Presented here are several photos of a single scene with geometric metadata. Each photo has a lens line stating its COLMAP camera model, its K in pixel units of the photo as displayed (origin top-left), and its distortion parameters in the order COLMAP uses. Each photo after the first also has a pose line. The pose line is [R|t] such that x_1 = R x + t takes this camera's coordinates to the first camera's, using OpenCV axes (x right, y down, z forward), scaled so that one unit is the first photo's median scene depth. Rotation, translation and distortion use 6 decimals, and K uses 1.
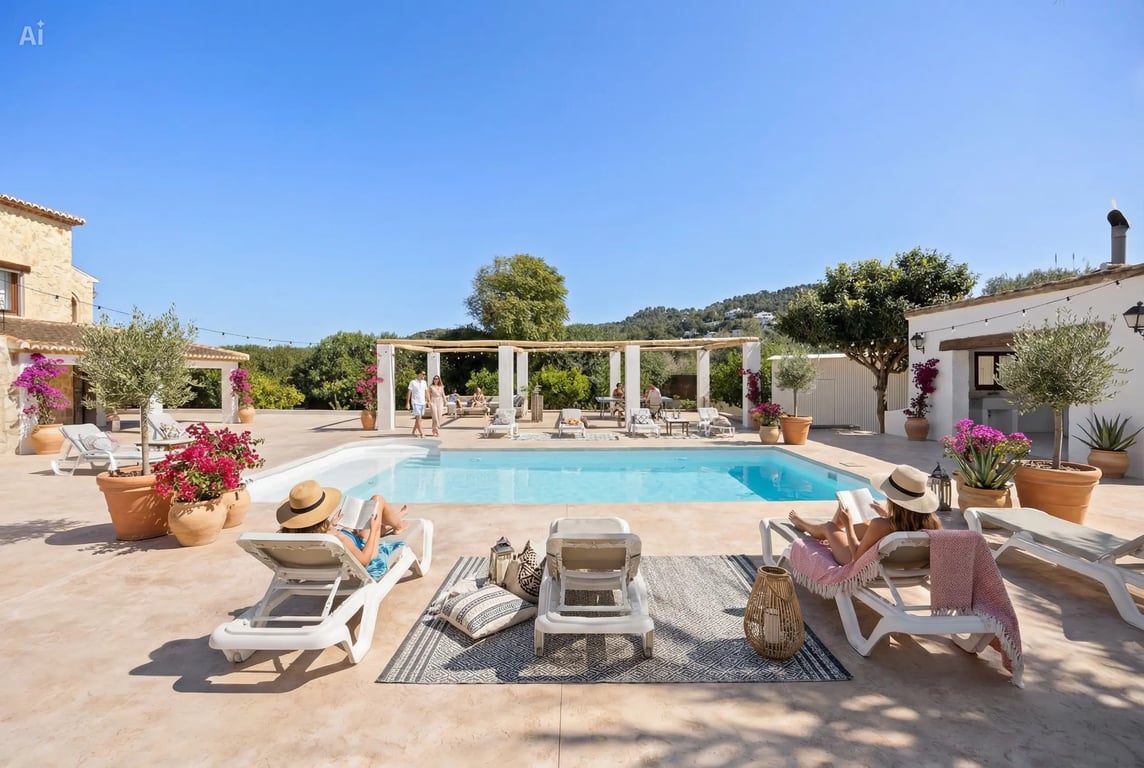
lens RADIAL K [[495.5, 0, 570.7], [0, 495.5, 378.7], [0, 0, 1]] dist [-0.020394, 0.000272]
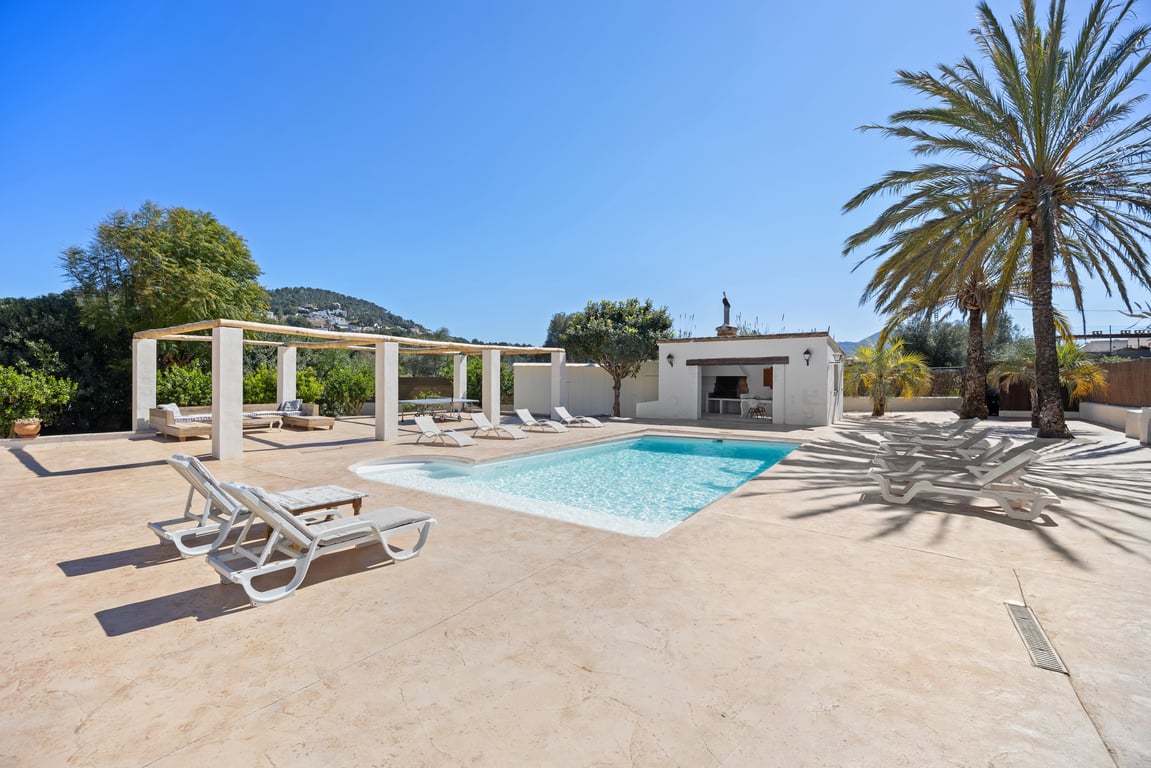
lens RADIAL K [[487.9, 0, 565.8], [0, 487.9, 375.7], [0, 0, 1]] dist [-0.018561, 0.000144]
pose [[0.579131, 0.011309, 0.815156, -0.751313], [-0.003372, 0.999928, -0.011477, -0.000371], [-0.815228, 0.003897, 0.579127, 0.309544]]
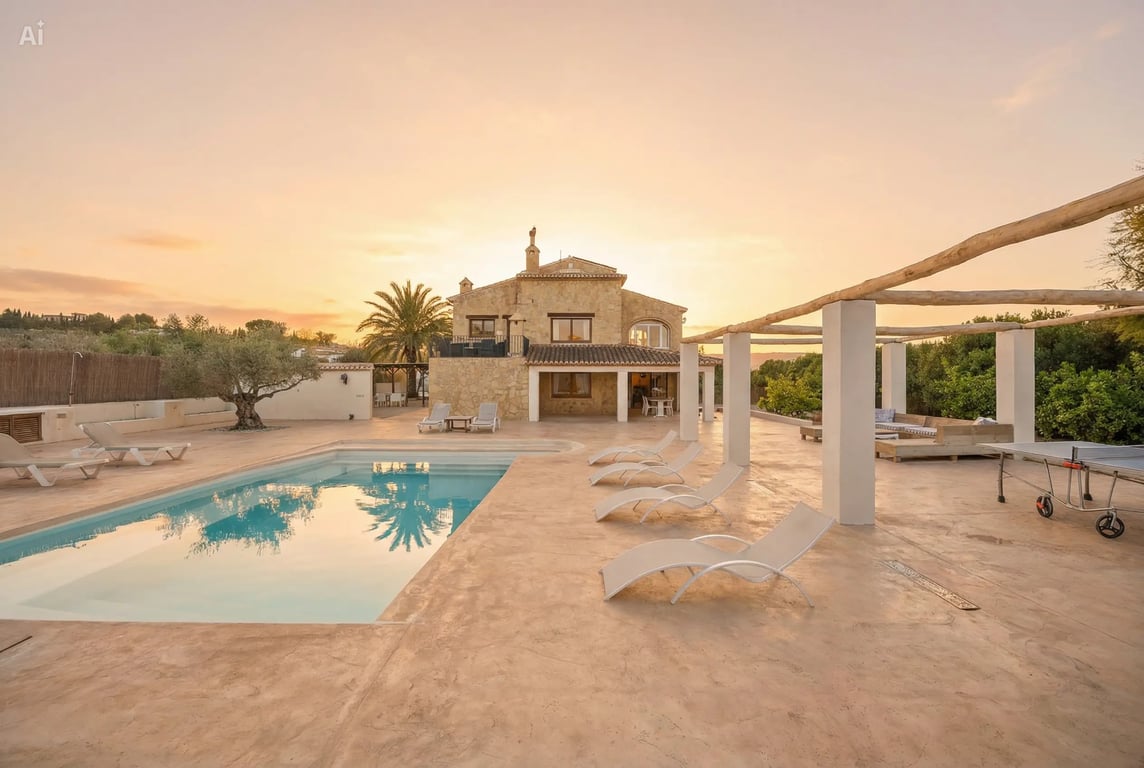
lens RADIAL K [[495.5, 0, 570.7], [0, 495.5, 378.7], [0, 0, 1]] dist [-0.020394, 0.000272]
pose [[-0.004778, 0.003018, -0.999984, 0.594672], [-0.005648, 0.999979, 0.003045, -0.010014], [0.999973, 0.005662, -0.004761, 0.939382]]
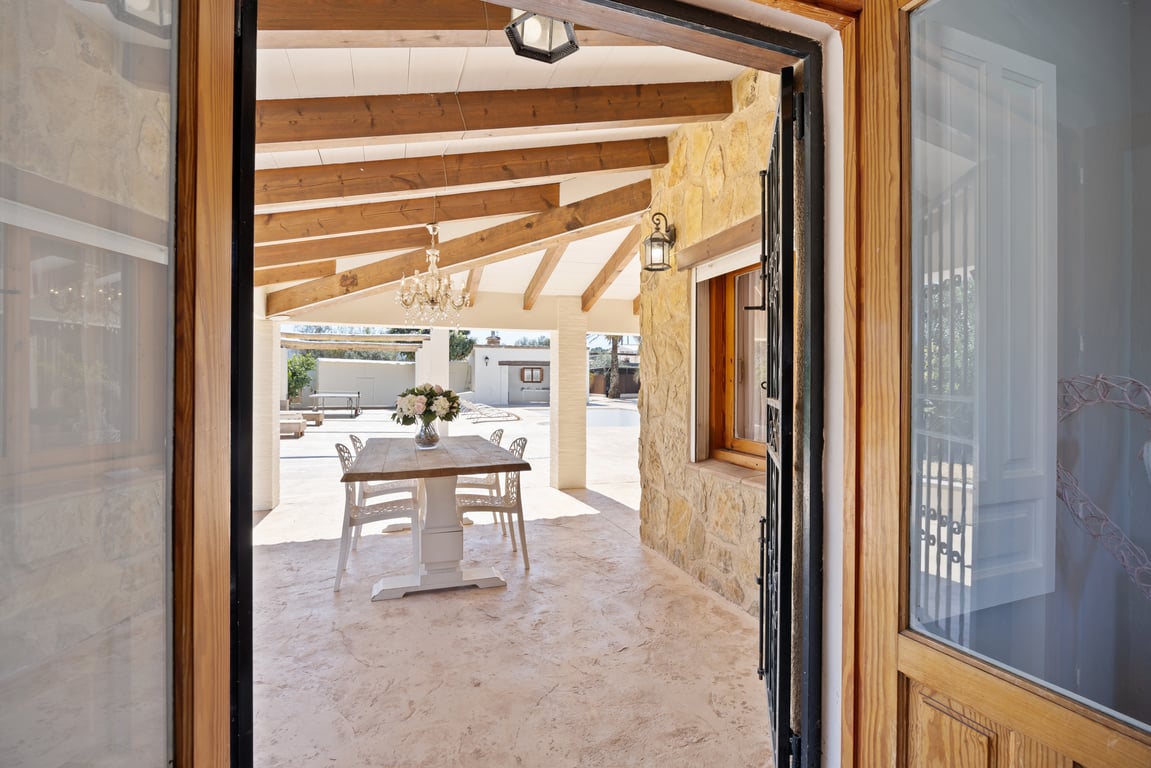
lens RADIAL K [[498.5, 0, 574.2], [0, 498.5, 378.7], [0, 0, 1]] dist [-0.020394, 0.000272]
pose [[-0.339915, 0.006036, 0.940437, -1.319782], [0.002993, 0.999981, -0.005336, 0.015520], [-0.940451, 0.001001, -0.339927, 1.253071]]
